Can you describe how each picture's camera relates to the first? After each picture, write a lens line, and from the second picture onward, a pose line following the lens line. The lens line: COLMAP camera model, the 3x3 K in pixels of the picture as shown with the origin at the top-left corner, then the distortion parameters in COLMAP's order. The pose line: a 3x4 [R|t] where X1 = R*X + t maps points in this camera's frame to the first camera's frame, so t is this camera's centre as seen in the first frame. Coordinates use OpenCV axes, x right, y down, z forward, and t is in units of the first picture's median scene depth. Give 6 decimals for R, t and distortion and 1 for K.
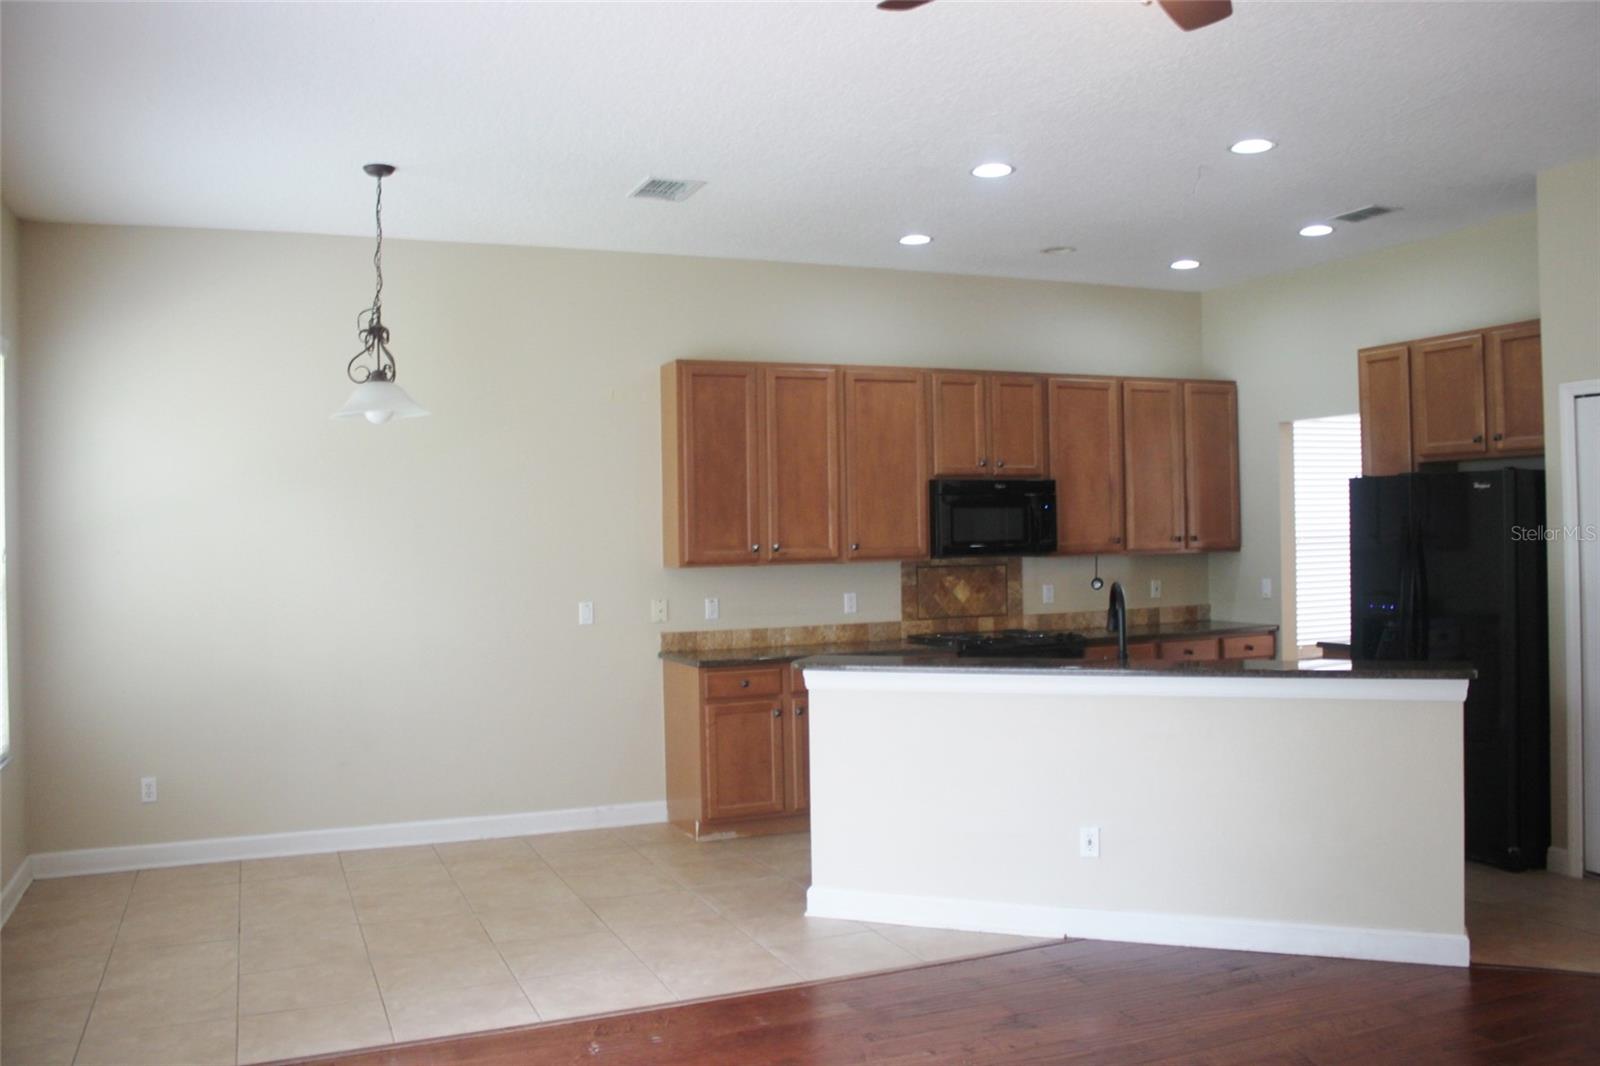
lens RADIAL K [[1289.7, 0, 793.0], [0, 1289.7, 510.5], [0, 0, 1]] dist [-0.162609, 0.138103]
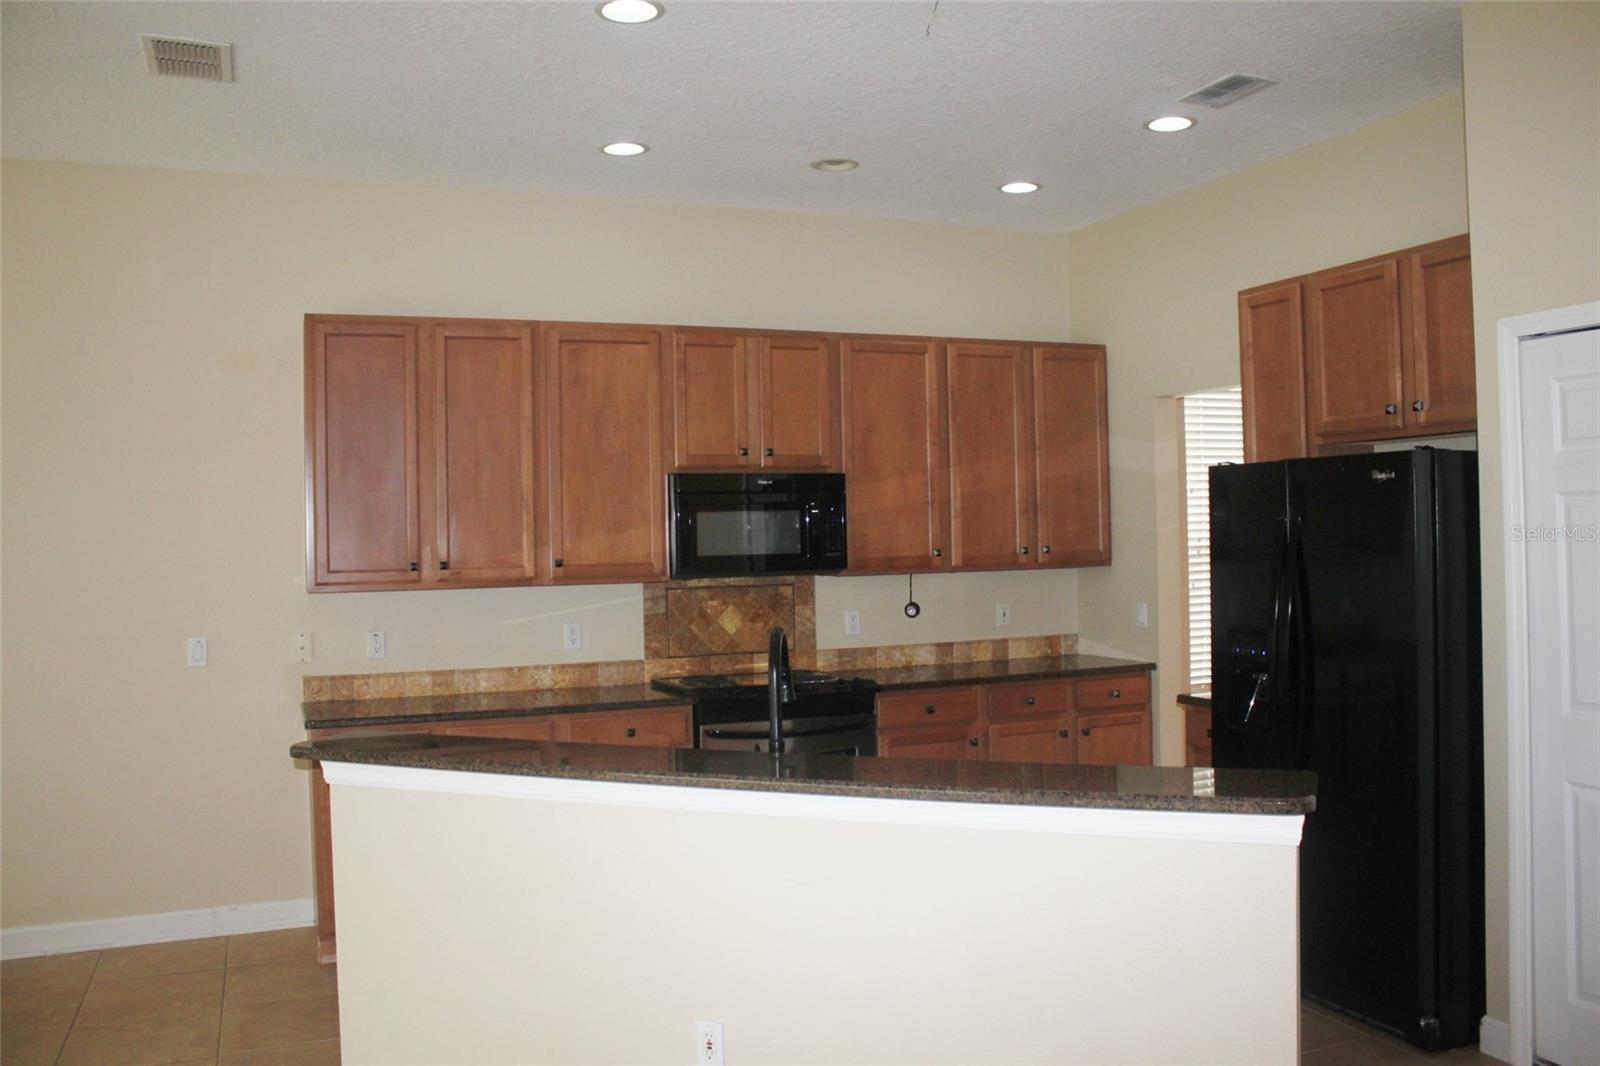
lens RADIAL K [[1289.7, 0, 793.0], [0, 1289.7, 510.5], [0, 0, 1]] dist [-0.162609, 0.138103]
pose [[0.999969, -0.003768, -0.006909, 0.182647], [0.003737, 0.999983, -0.004463, 0.001180], [0.006926, 0.004437, 0.999966, 0.245656]]
